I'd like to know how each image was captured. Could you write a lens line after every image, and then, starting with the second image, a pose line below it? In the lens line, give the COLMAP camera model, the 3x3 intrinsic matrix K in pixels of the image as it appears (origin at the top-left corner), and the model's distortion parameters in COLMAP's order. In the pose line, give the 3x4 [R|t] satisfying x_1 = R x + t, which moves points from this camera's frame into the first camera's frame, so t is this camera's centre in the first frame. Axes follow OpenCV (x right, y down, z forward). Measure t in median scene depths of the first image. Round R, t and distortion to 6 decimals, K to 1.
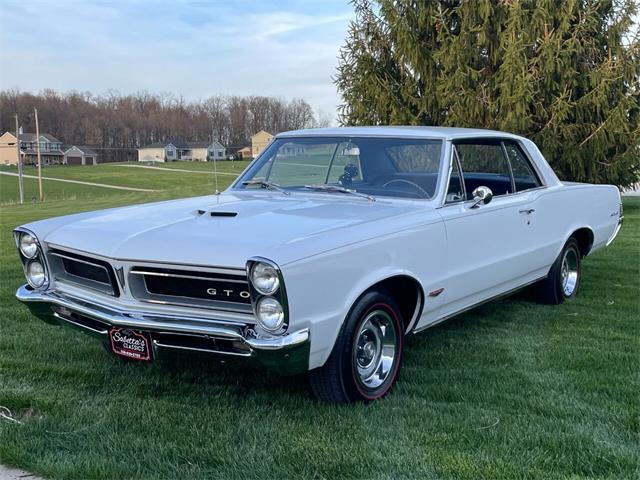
lens RADIAL K [[787.9, 0, 320.0], [0, 787.9, 240.0], [0, 0, 1]] dist [0.103597, -0.036927]
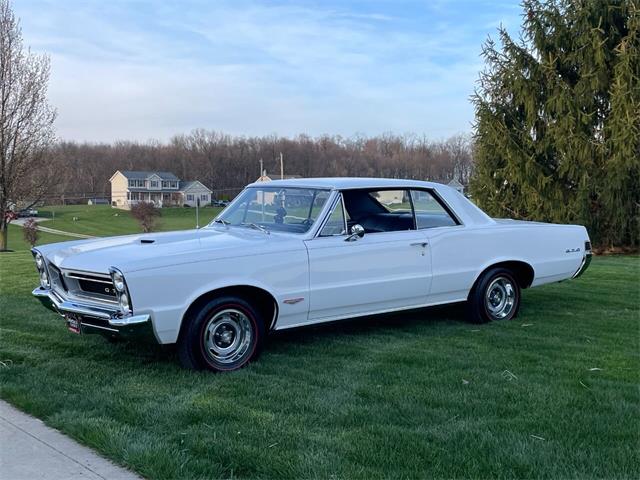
lens RADIAL K [[787.9, 0, 320.0], [0, 787.9, 240.0], [0, 0, 1]] dist [0.103597, -0.036927]
pose [[0.953358, 0.012701, -0.301575, 0.617800], [-0.027056, 0.998688, -0.043471, 0.019924], [0.300627, 0.049603, 0.952451, -0.312068]]
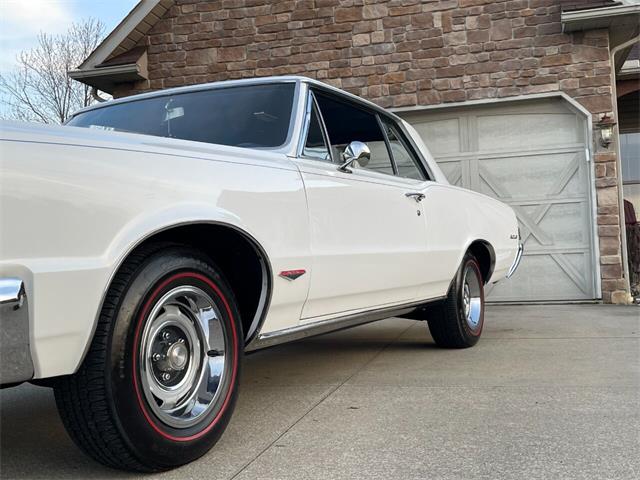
lens RADIAL K [[762.2, 0, 320.0], [0, 762.2, 240.0], [0, 0, 1]] dist [0.089012, -0.037355]
pose [[0.989254, -0.038795, 0.140969, 0.084154], [0.059512, 0.987513, -0.145863, 0.133902], [-0.133550, 0.152684, 0.979210, 0.389427]]
